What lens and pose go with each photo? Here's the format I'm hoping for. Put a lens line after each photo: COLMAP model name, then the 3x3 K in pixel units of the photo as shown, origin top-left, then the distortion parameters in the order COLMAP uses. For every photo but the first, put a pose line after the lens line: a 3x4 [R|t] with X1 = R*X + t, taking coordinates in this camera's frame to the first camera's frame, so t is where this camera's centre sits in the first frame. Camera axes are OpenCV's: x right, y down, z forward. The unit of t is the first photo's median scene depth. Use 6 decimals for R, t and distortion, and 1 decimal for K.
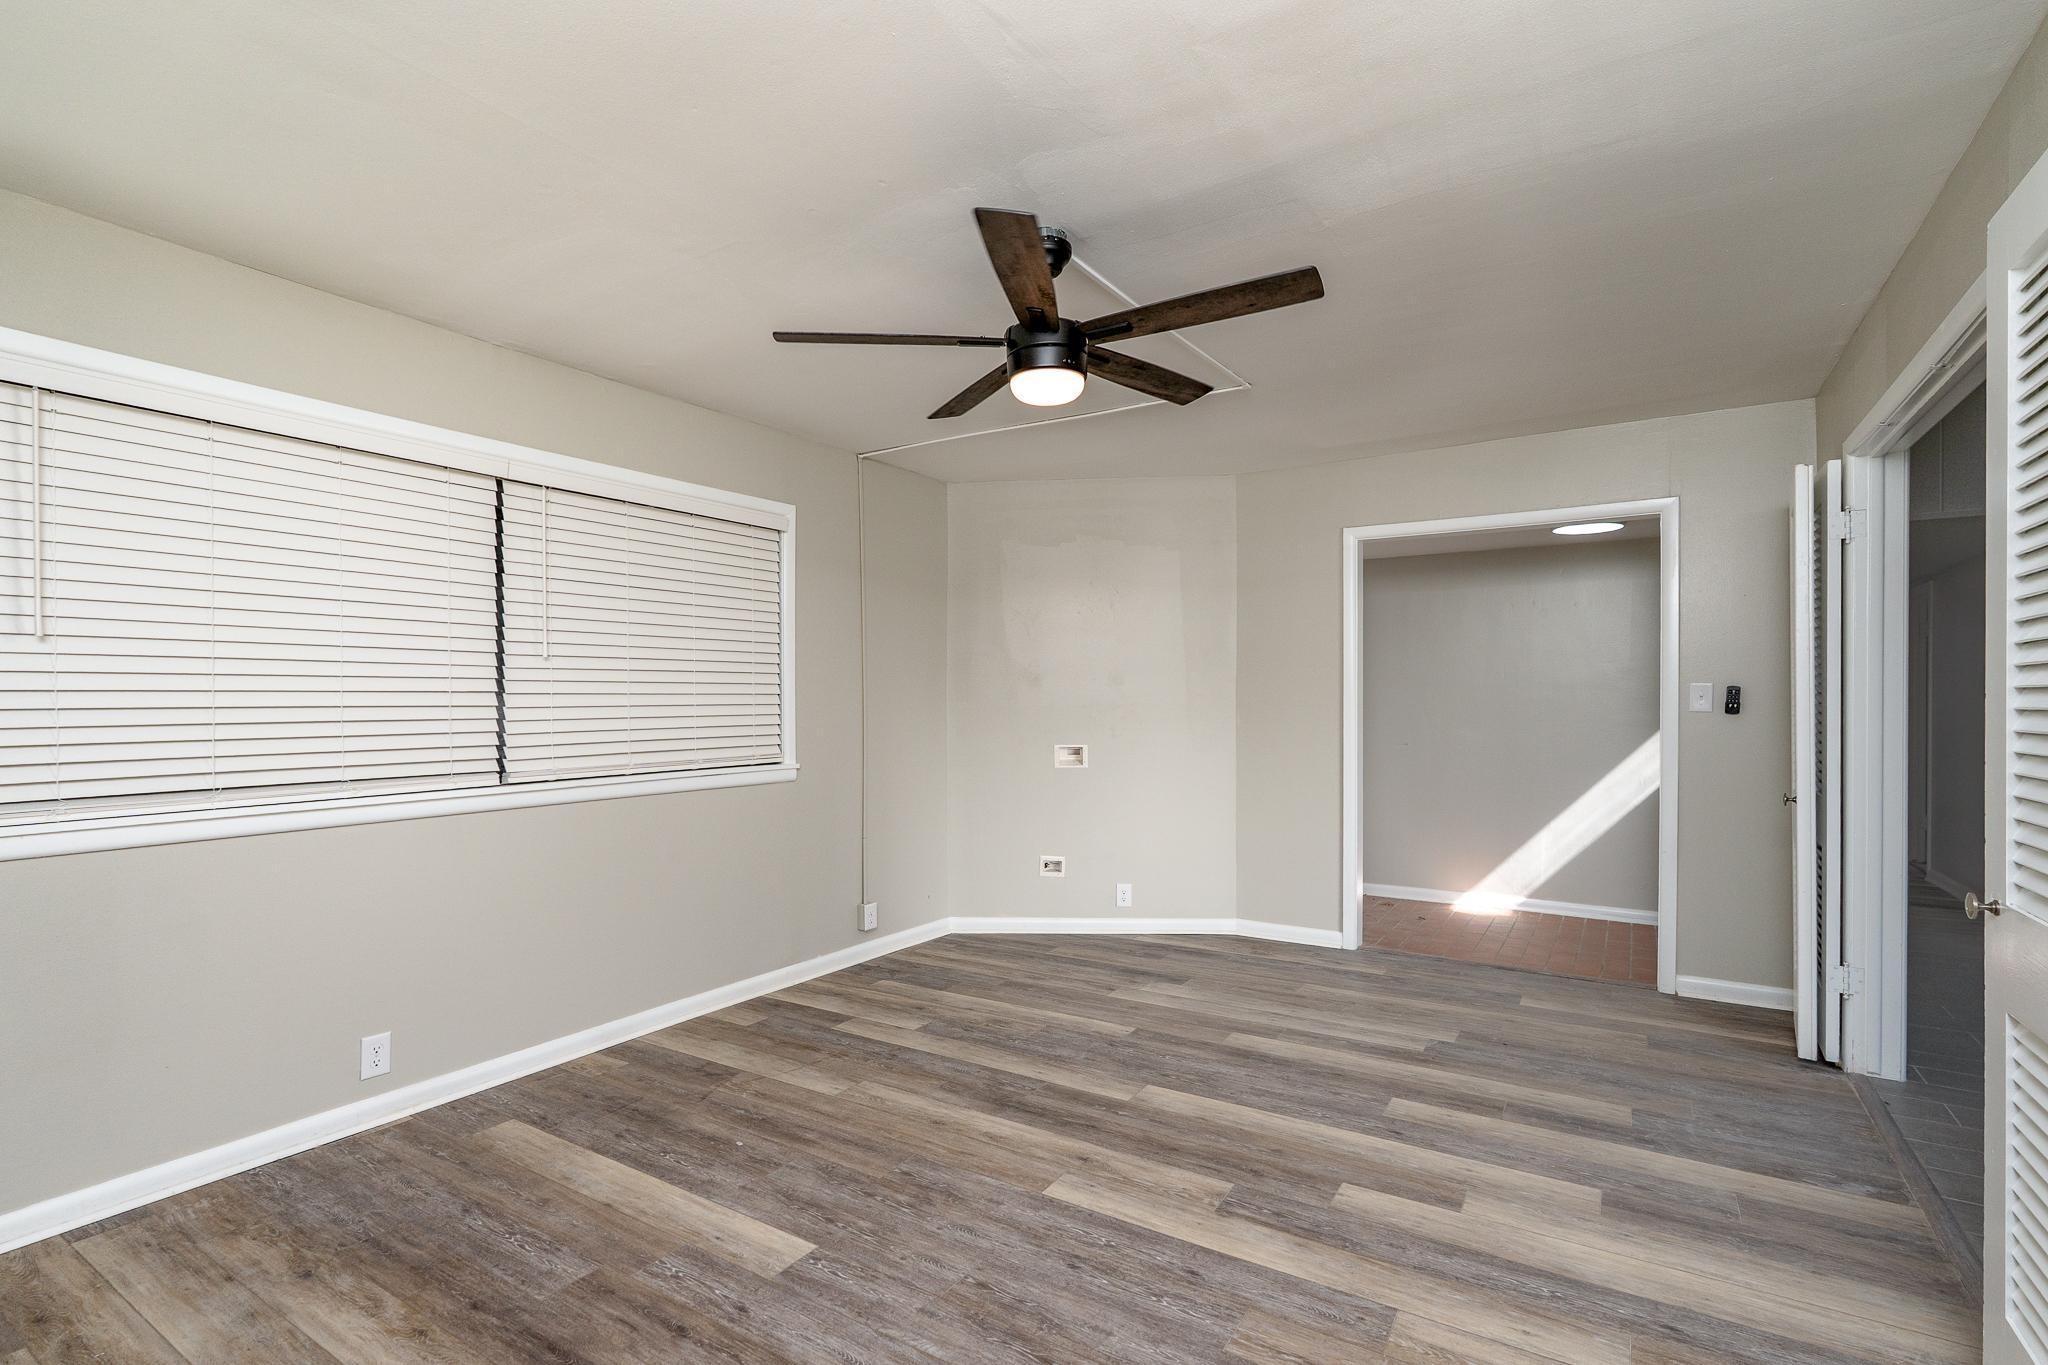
lens RADIAL K [[909.9, 0, 1022.4], [0, 909.9, 694.4], [0, 0, 1]] dist [-0.002866, 0.000299]
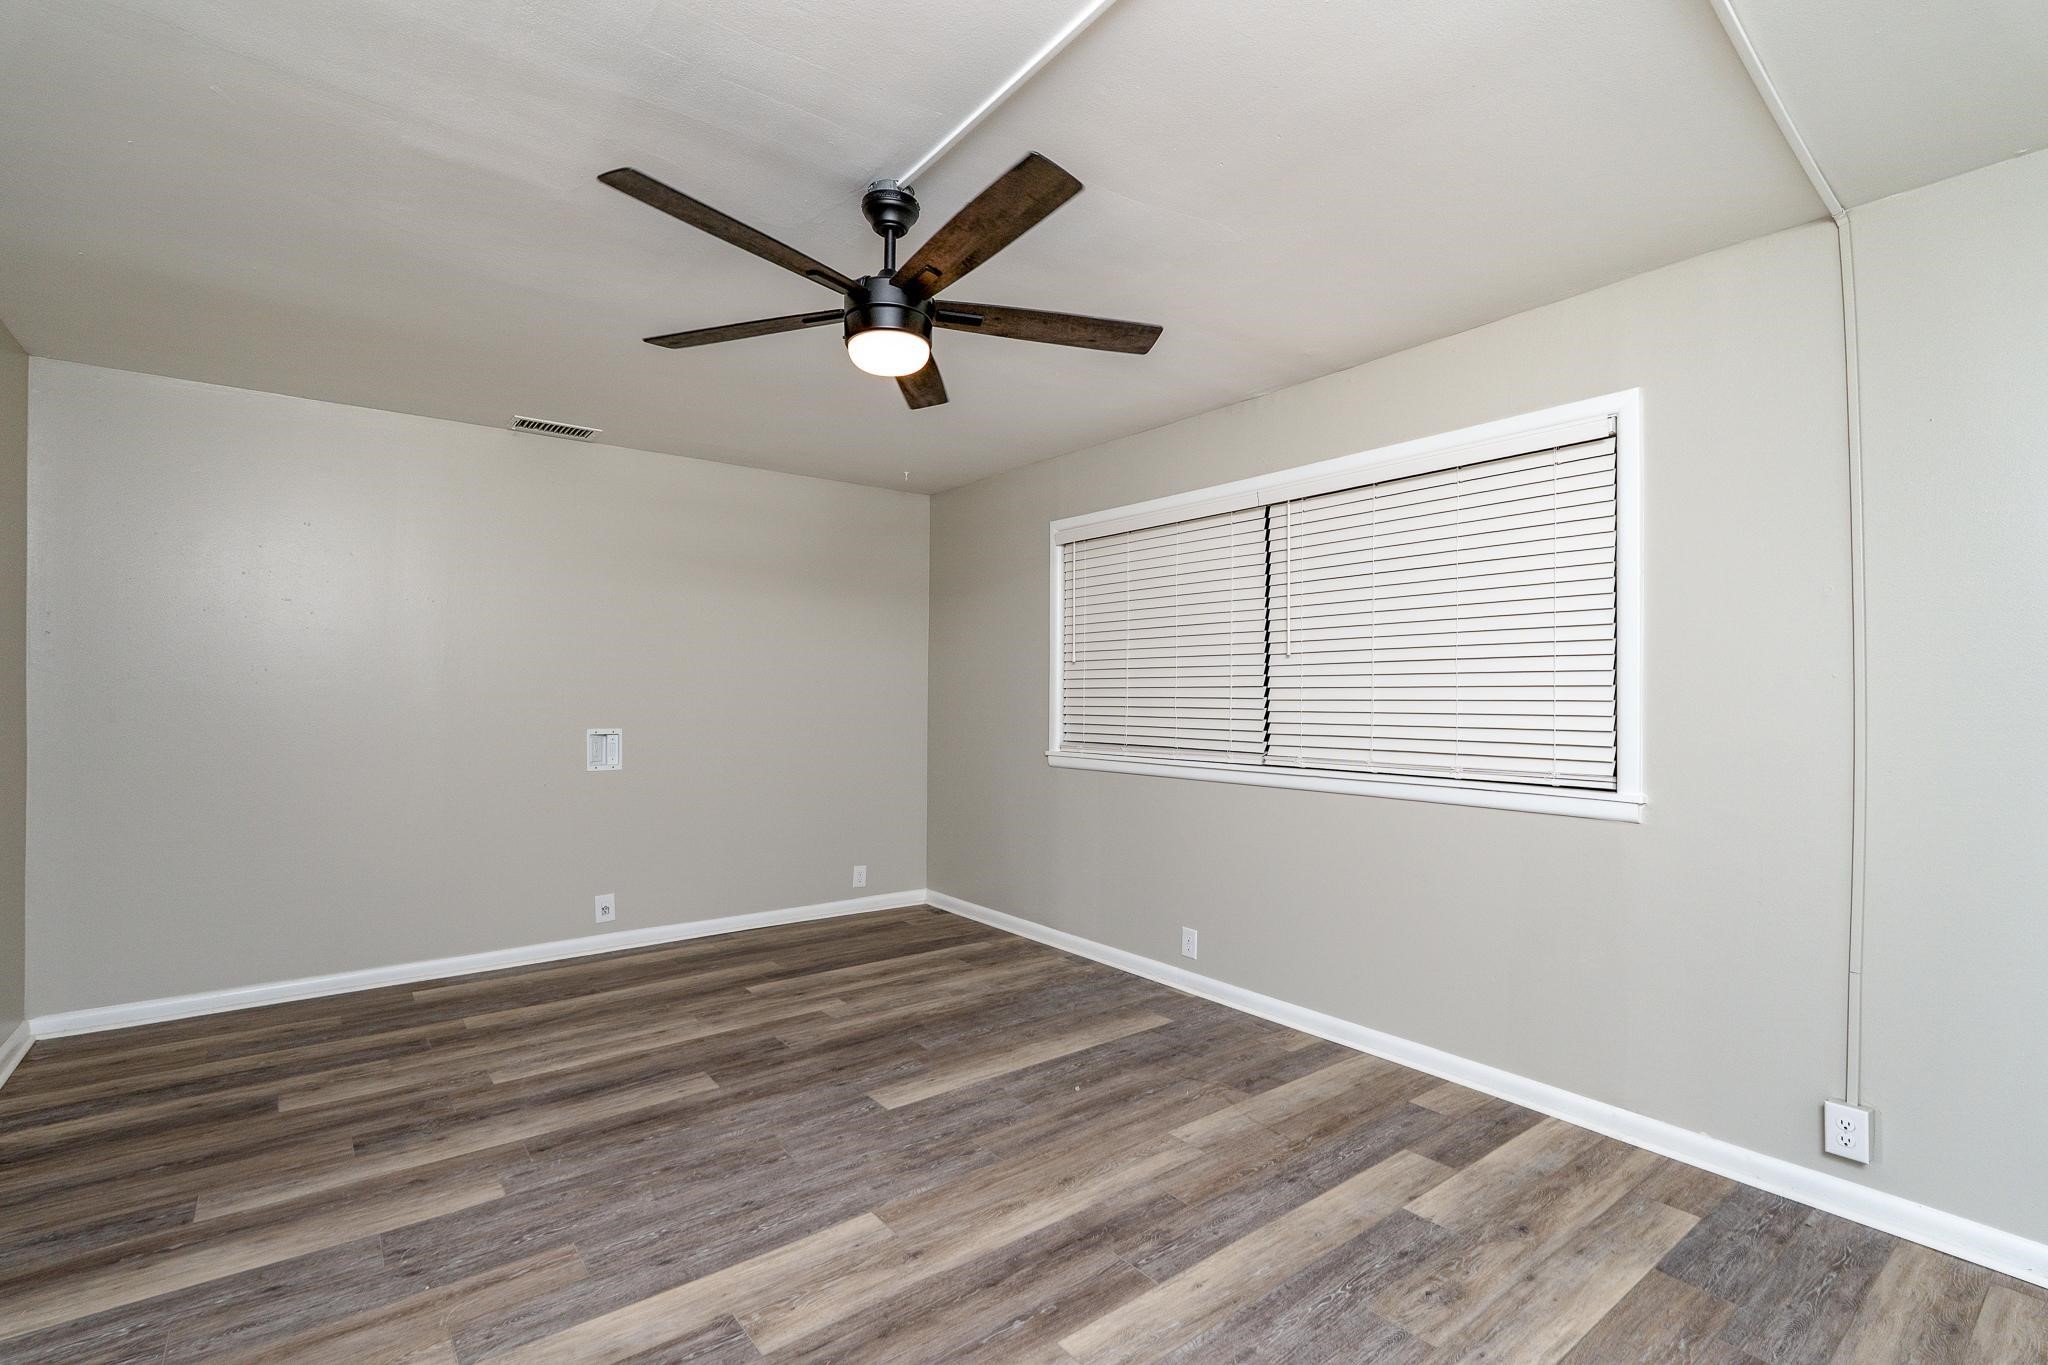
lens RADIAL K [[909.9, 0, 1024.3], [0, 909.9, 688.2], [0, 0, 1]] dist [-0.002866, 0.000299]
pose [[-0.303159, -0.002722, -0.952936, 0.739064], [0.004478, 0.999981, -0.004281, 0.003450], [0.952929, -0.005566, -0.303141, 1.211437]]
